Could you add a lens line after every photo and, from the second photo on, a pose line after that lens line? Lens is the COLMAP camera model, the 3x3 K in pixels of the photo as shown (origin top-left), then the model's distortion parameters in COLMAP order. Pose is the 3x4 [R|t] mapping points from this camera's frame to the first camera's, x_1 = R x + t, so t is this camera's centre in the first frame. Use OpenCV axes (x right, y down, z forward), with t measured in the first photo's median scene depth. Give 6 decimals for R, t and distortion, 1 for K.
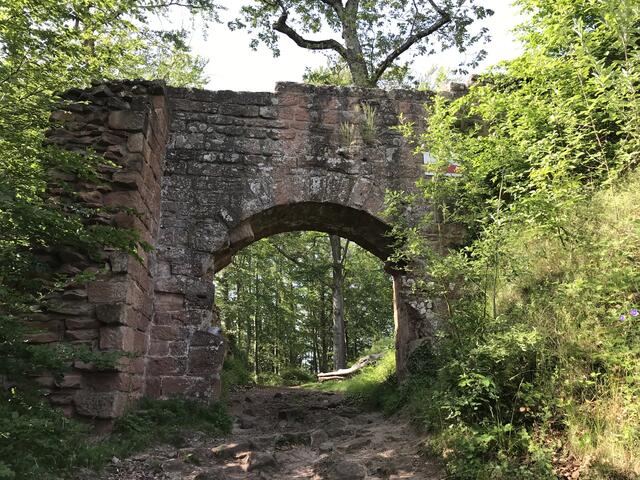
lens RADIAL K [[516.5, 0, 320.0], [0, 516.5, 240.0], [0, 0, 1]] dist [0.084424, -0.003690]
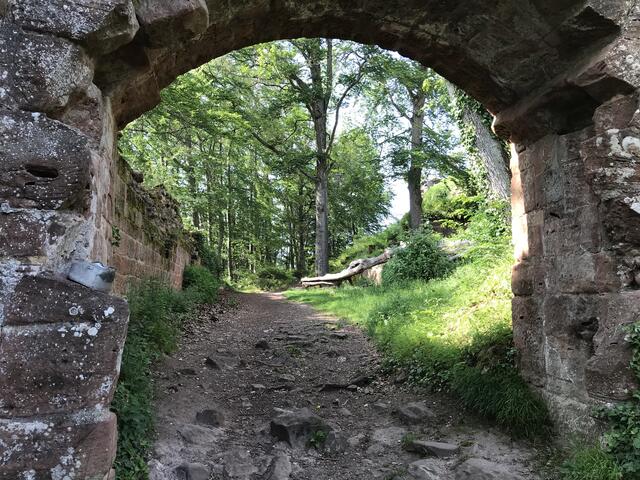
lens RADIAL K [[516.5, 0, 320.0], [0, 516.5, 240.0], [0, 0, 1]] dist [0.084424, -0.003690]
pose [[0.998571, 0.013012, 0.051832, -0.012148], [-0.023195, 0.979313, 0.201019, 0.013527], [-0.048144, -0.201934, 0.978215, 0.110547]]
